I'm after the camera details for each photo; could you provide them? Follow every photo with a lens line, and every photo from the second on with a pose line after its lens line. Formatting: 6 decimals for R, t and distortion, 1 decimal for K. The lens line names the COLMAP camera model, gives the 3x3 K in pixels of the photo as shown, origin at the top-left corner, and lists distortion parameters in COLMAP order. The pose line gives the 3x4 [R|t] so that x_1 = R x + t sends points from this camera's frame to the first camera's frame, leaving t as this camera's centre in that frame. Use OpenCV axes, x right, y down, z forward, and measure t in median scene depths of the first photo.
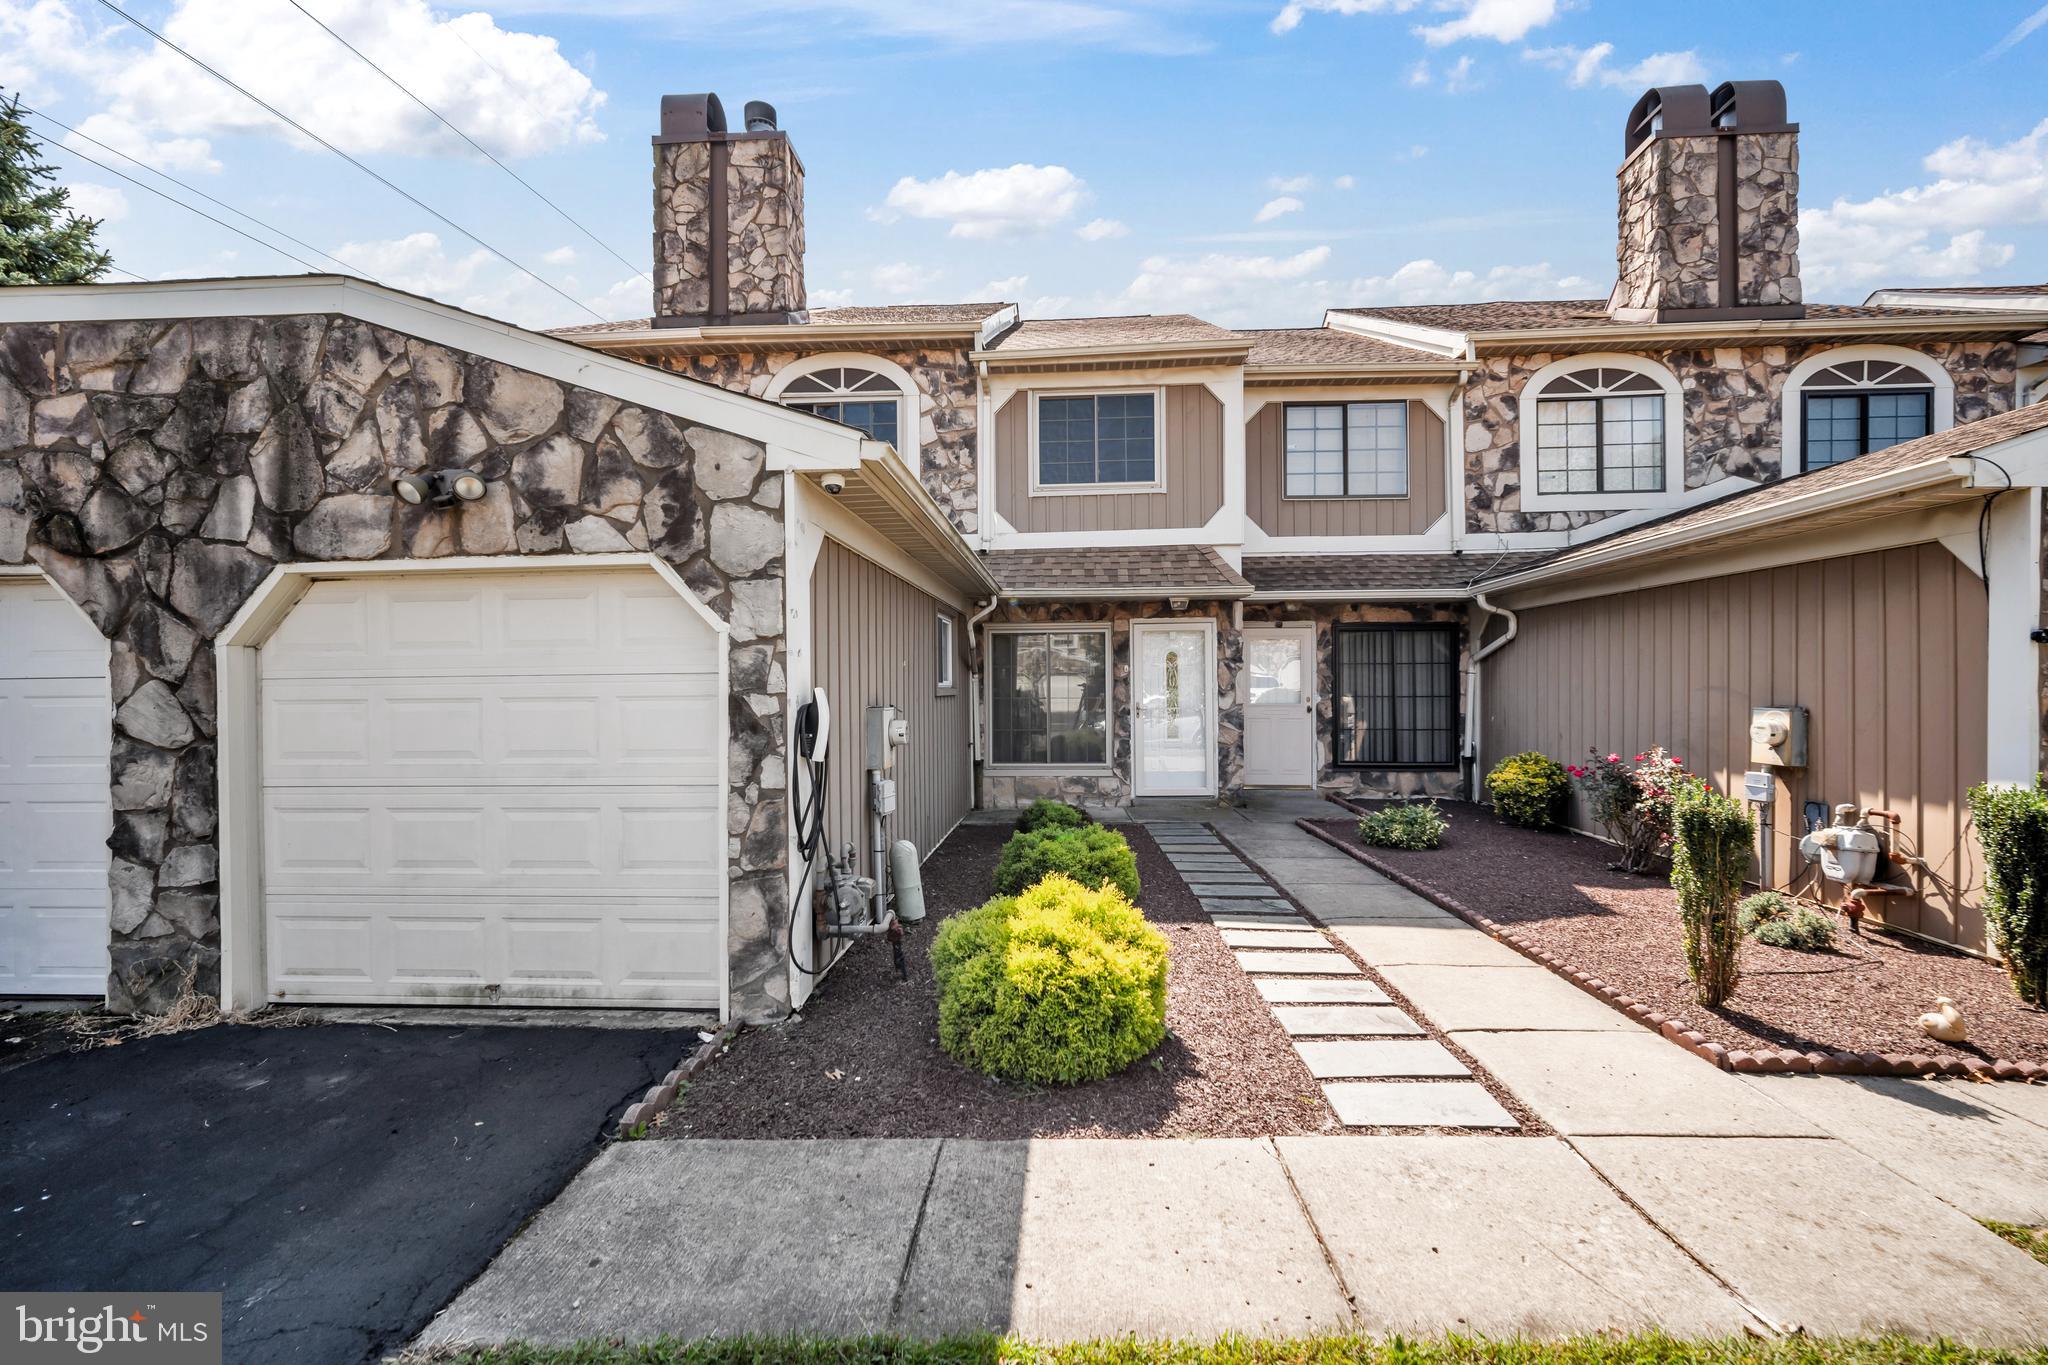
lens RADIAL K [[848.1, 0, 1016.3], [0, 848.1, 682.6], [0, 0, 1]] dist [0.000573, 0.000214]
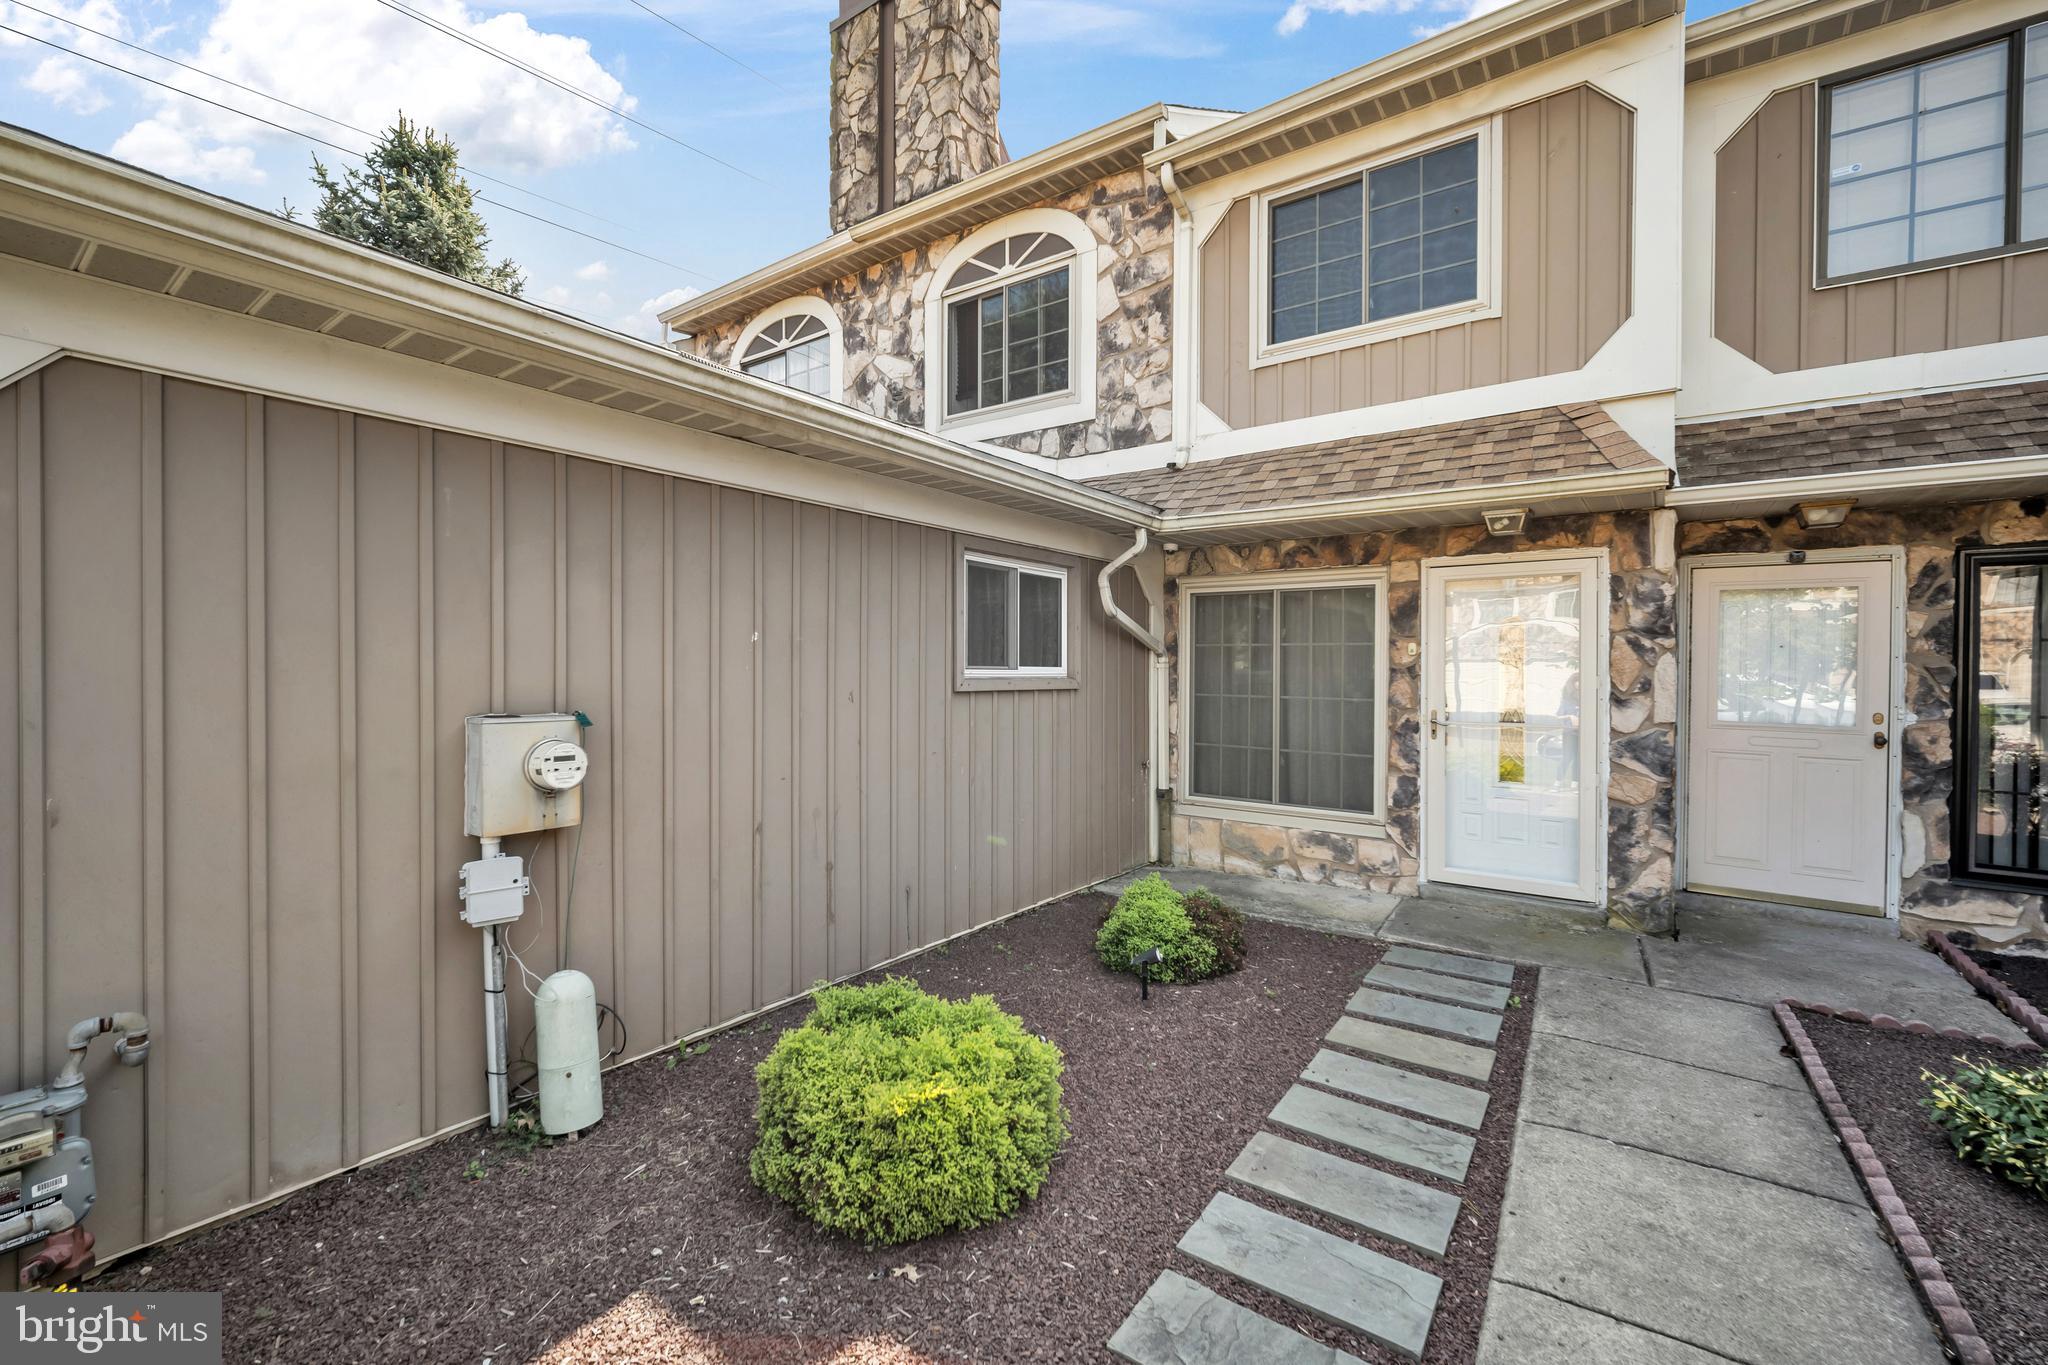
lens RADIAL K [[840.6, 0, 1031.7], [0, 840.6, 669.2], [0, 0, 1]] dist [0.001044, 0.000152]
pose [[0.850404, 0.016307, -0.525877, 0.204789], [-0.012287, 0.999862, 0.011137, -0.006248], [0.525987, -0.003009, 0.850488, 0.396186]]
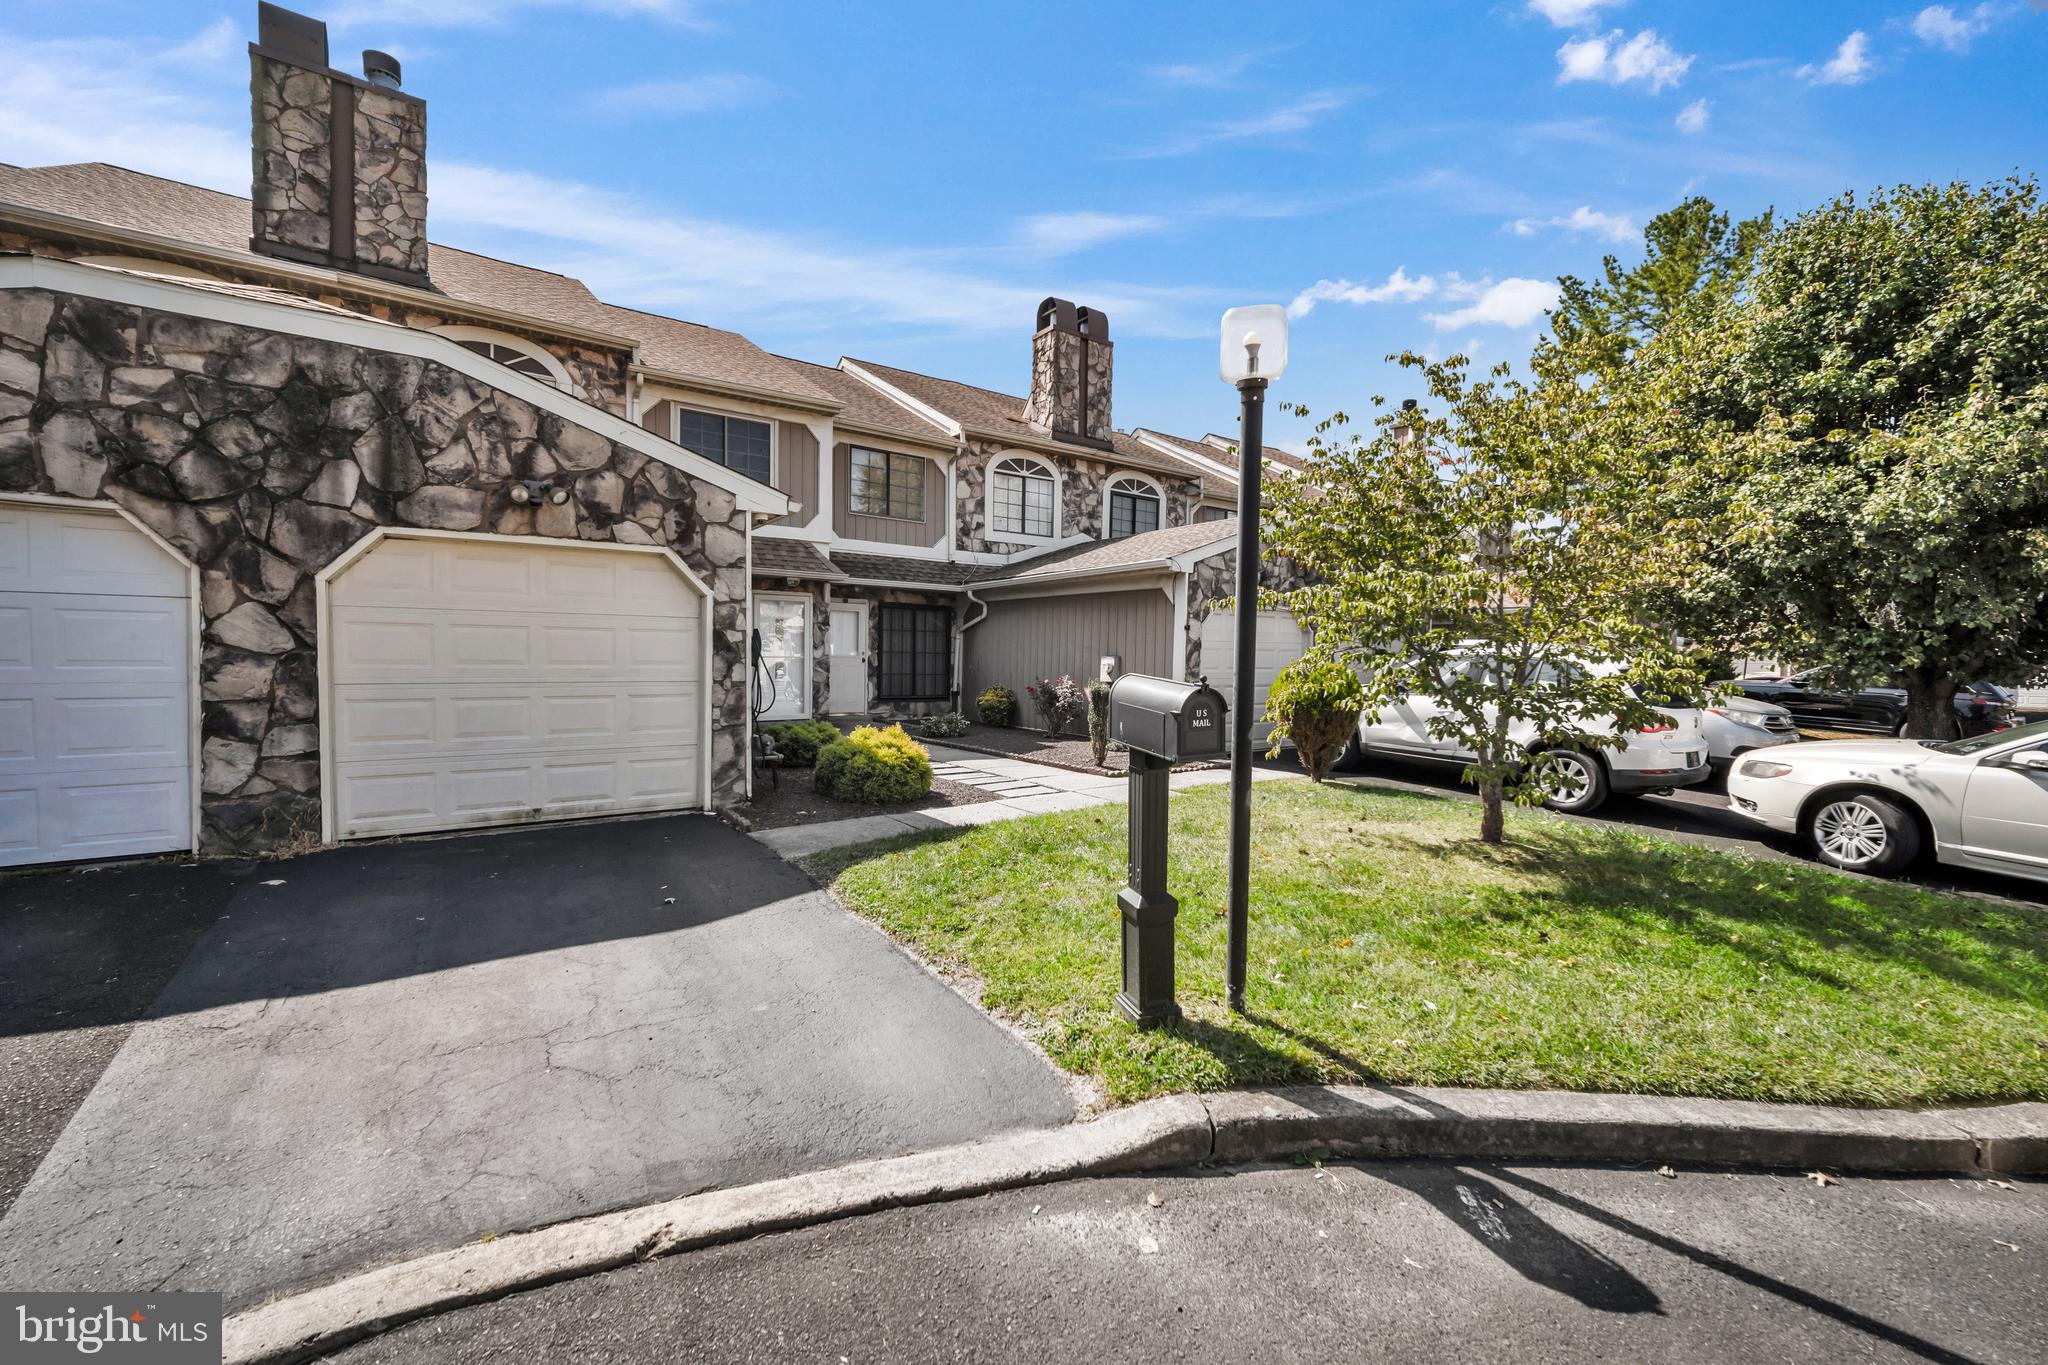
lens RADIAL K [[851.4, 0, 1040.3], [0, 851.4, 681.3], [0, 0, 1]] dist [0.001216, 0.000605]
pose [[0.767068, 0.000649, 0.641565, -0.374238], [-0.022727, 0.999399, 0.026163, 0.023367], [-0.641163, -0.034649, 0.766622, -0.329197]]
